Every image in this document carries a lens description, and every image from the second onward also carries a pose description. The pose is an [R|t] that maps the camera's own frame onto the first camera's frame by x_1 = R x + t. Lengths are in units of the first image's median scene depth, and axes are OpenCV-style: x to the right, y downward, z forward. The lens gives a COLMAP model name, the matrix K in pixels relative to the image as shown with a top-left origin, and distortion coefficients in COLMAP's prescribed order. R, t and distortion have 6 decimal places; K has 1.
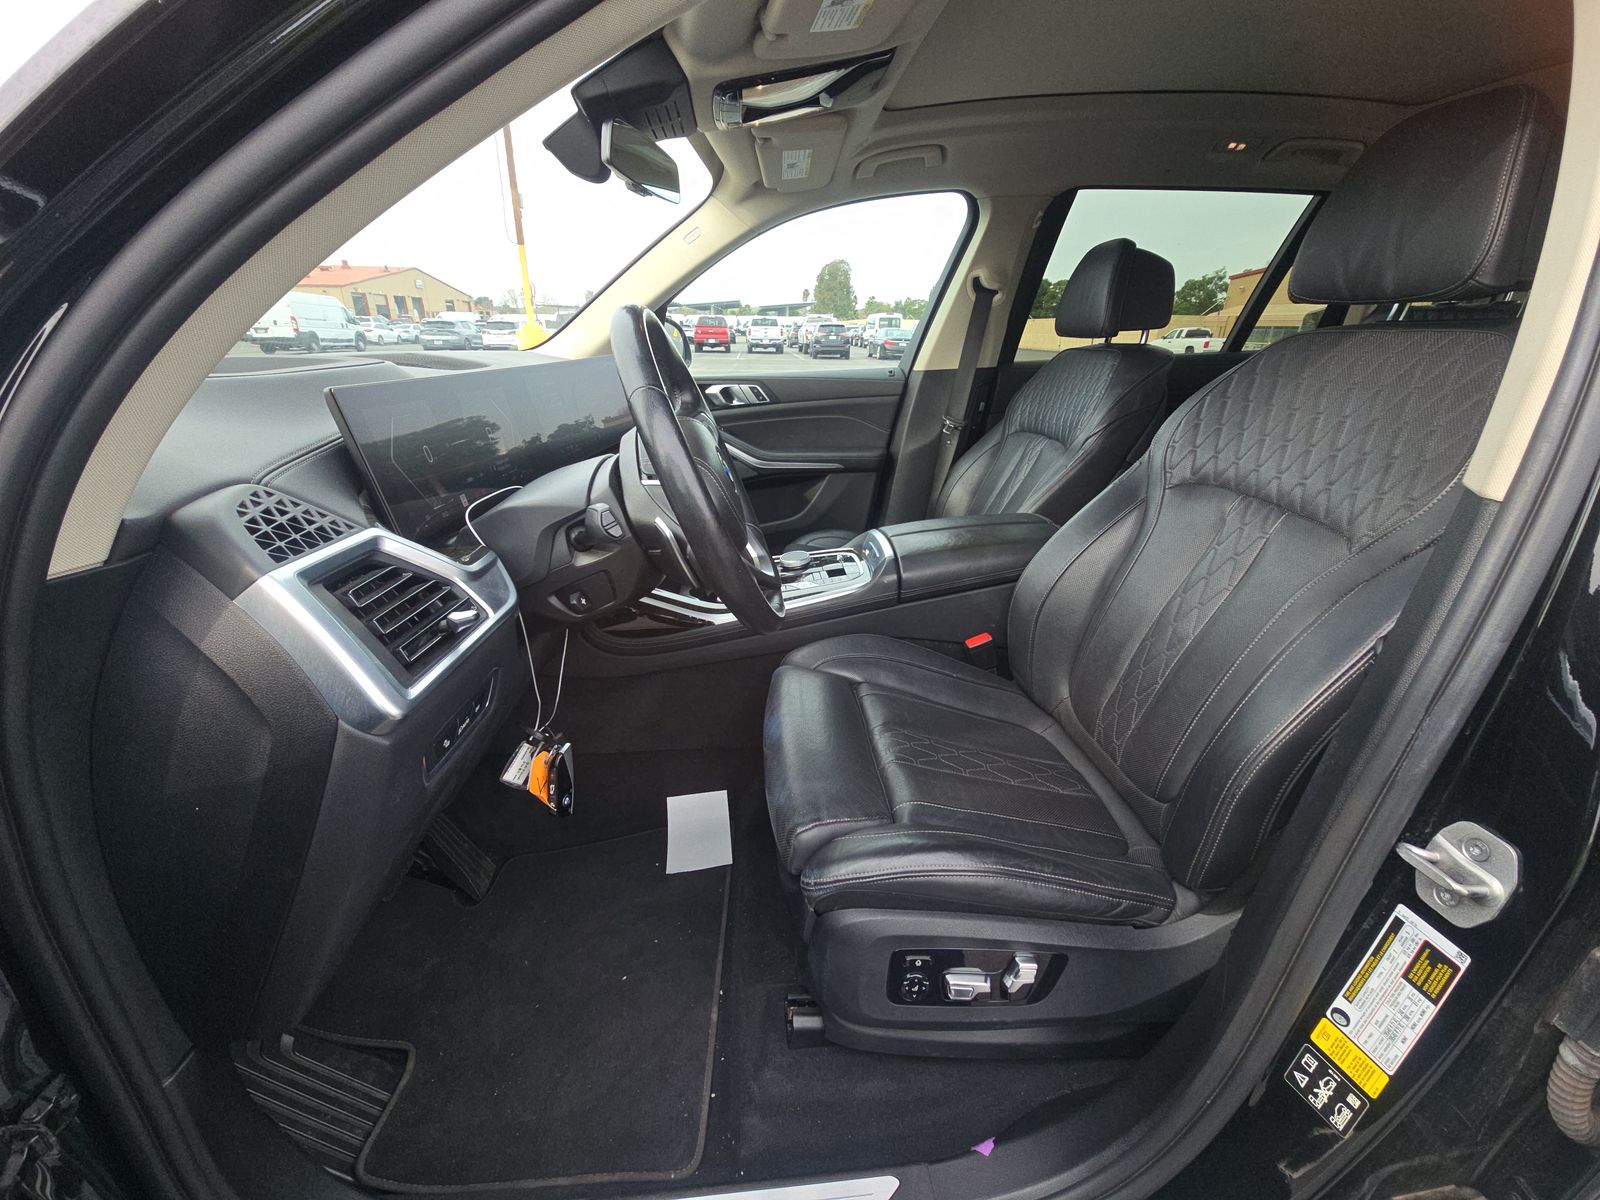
lens RADIAL K [[640.8, 0, 803.4], [0, 640.8, 599.2], [0, 0, 1]] dist [0.050353, -0.028077]
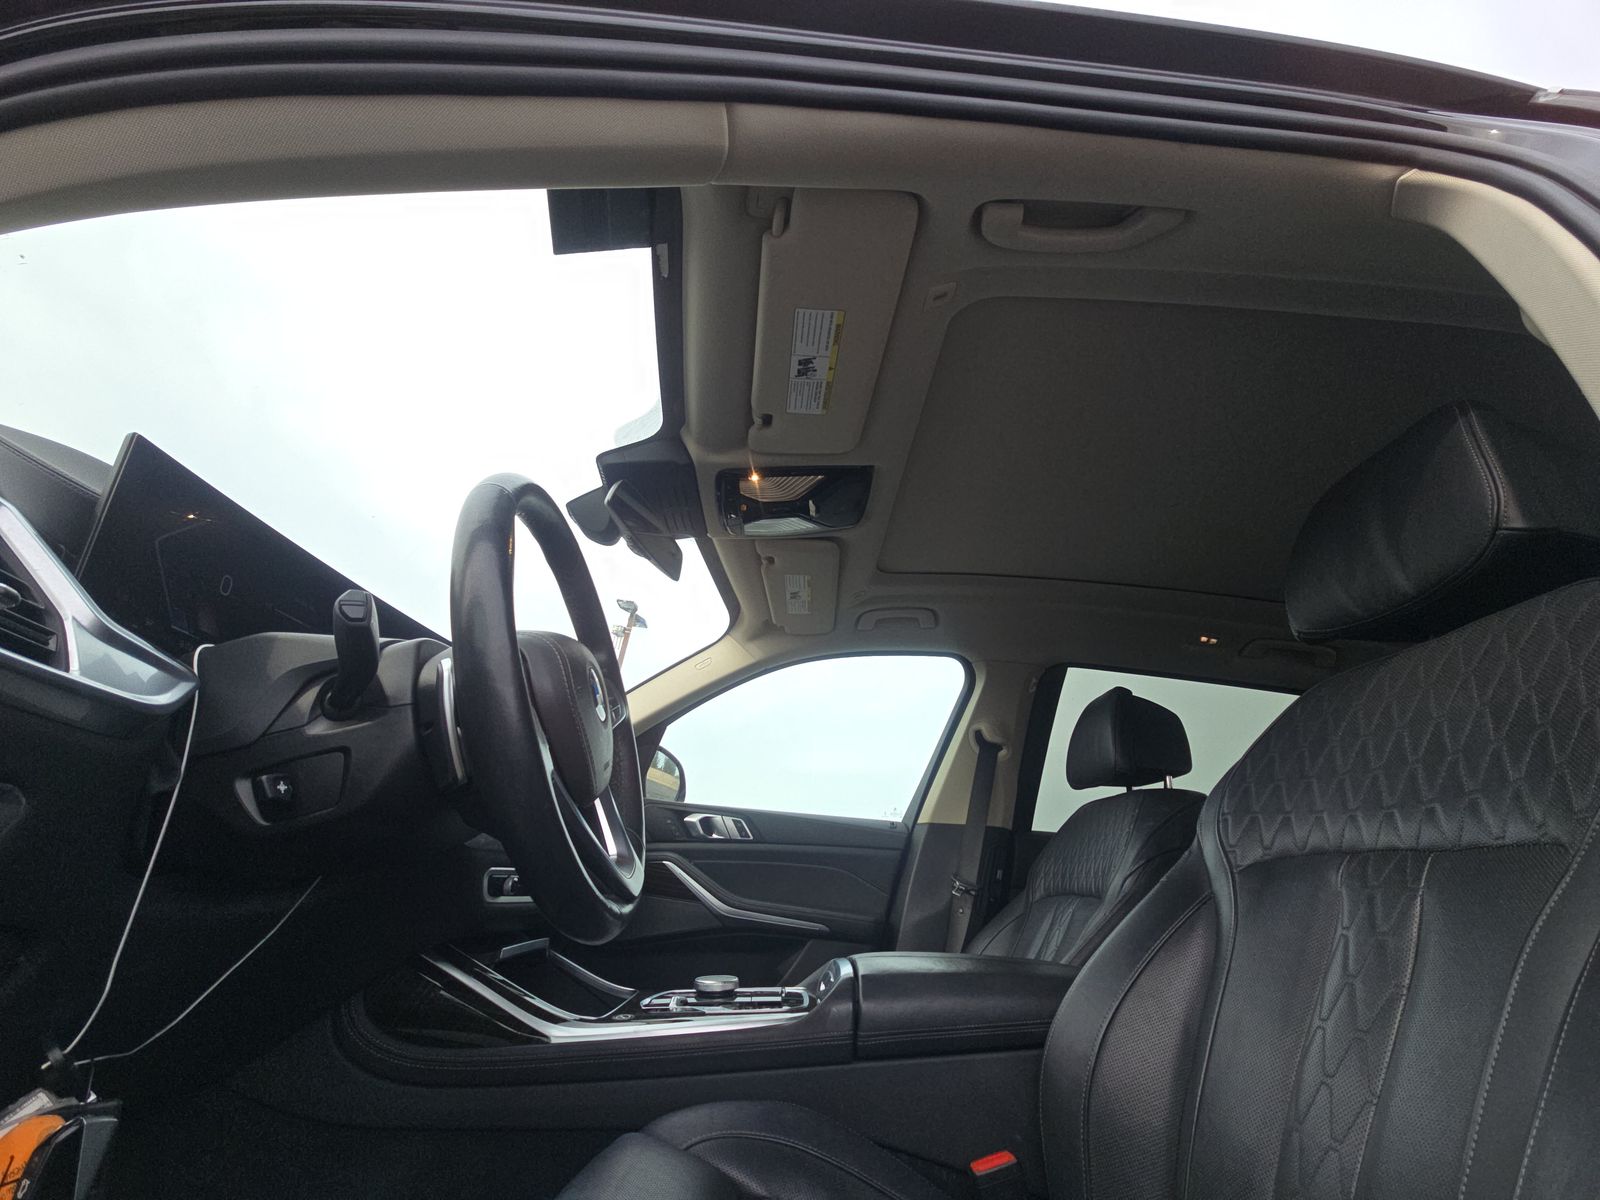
lens RADIAL K [[647.8, 0, 800.0], [0, 647.8, 600.0], [0, 0, 1]] dist [-0.007155, 0.000012]
pose [[0.989886, 0.092851, -0.107256, 0.092692], [-0.141727, 0.680473, -0.718937, 0.116515], [0.006230, 0.726867, 0.686750, 0.197137]]
